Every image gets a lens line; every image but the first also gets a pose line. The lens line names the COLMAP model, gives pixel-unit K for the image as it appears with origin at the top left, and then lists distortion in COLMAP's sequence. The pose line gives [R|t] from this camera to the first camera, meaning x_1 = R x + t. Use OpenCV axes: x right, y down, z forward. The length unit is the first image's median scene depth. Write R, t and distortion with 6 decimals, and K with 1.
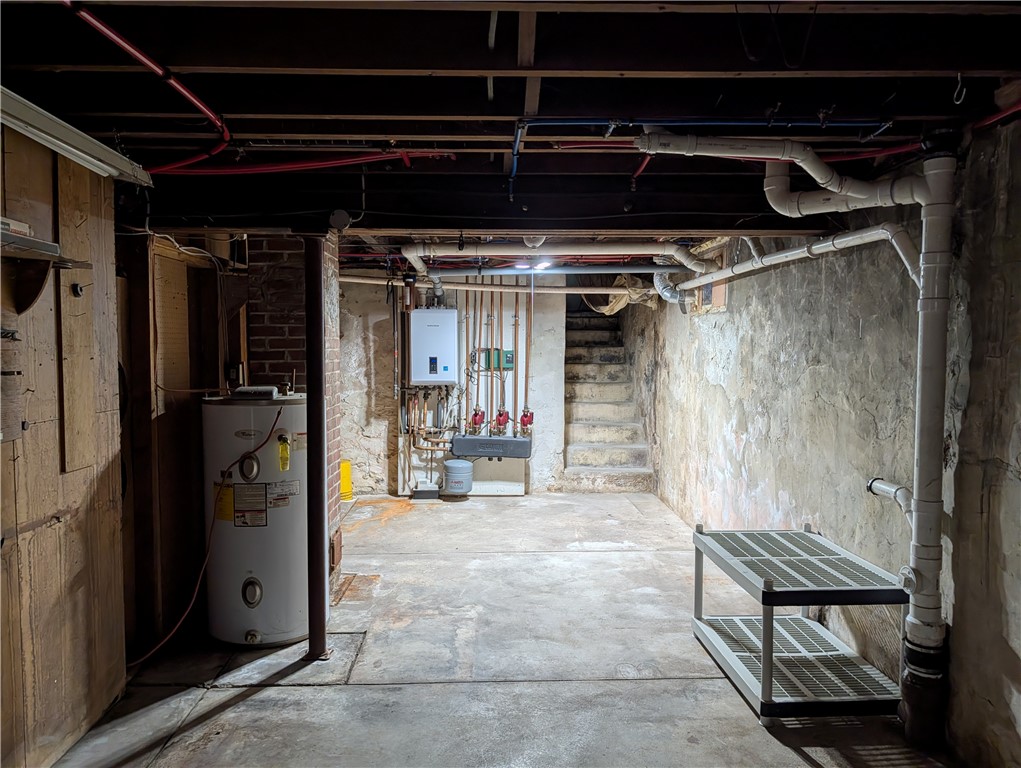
lens RADIAL K [[710.1, 0, 510.5], [0, 710.1, 384.0], [0, 0, 1]] dist [0.001163, 0.000001]
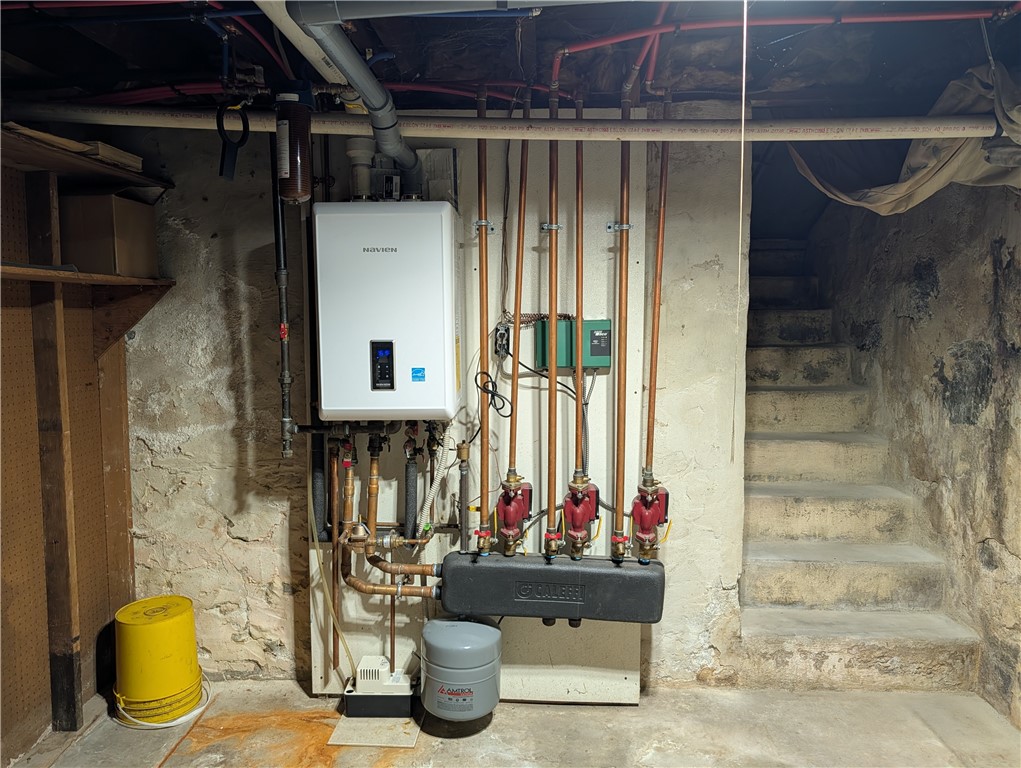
lens RADIAL K [[726.8, 0, 510.5], [0, 726.8, 384.0], [0, 0, 1]] dist [0.003352, 0.000424]
pose [[0.996265, -0.001715, -0.086332, -0.015139], [0.005416, 0.999075, 0.042648, -0.030437], [0.086179, -0.042956, 0.995353, 0.621581]]
